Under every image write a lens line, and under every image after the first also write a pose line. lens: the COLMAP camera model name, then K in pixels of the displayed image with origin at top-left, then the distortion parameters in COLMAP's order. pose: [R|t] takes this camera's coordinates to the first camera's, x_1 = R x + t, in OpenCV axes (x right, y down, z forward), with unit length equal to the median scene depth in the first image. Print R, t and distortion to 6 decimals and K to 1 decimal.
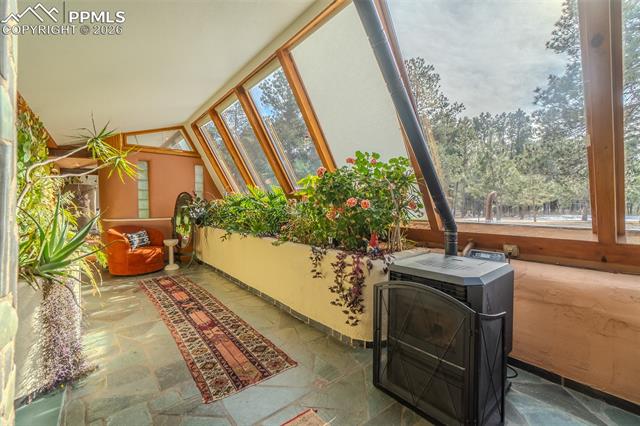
lens RADIAL K [[278.1, 0, 317.8], [0, 278.1, 210.9], [0, 0, 1]] dist [-0.001637, -0.000014]
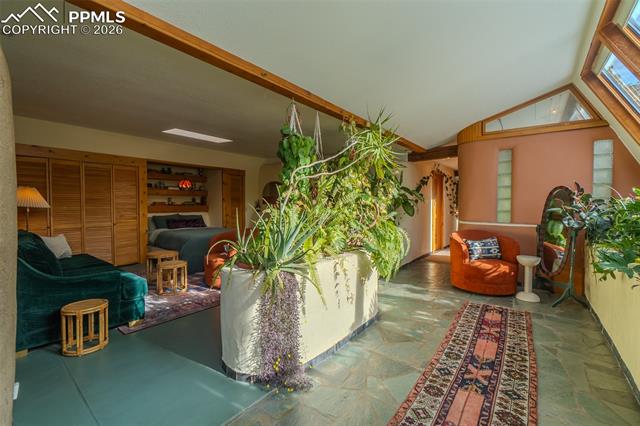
lens RADIAL K [[278.1, 0, 317.8], [0, 278.1, 210.9], [0, 0, 1]] dist [-0.001637, -0.000014]
pose [[0.214777, 0.028871, -0.976236, 0.029384], [-0.030909, 0.999263, 0.022751, -0.010290], [0.976174, 0.025288, 0.215511, 0.382644]]
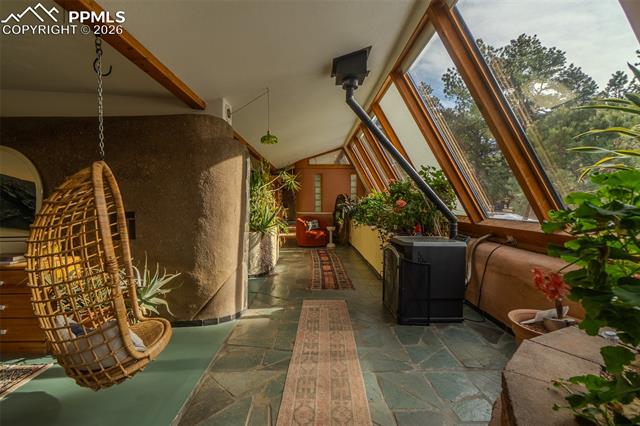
lens RADIAL K [[303.2, 0, 320.0], [0, 303.2, 213.0], [0, 0, 1]] dist [-0.000099, 0.000009]
pose [[0.791685, 0.023490, -0.610478, 0.469143], [-0.016928, 0.999720, 0.016515, 0.004292], [0.610695, -0.002741, 0.791861, -0.364201]]
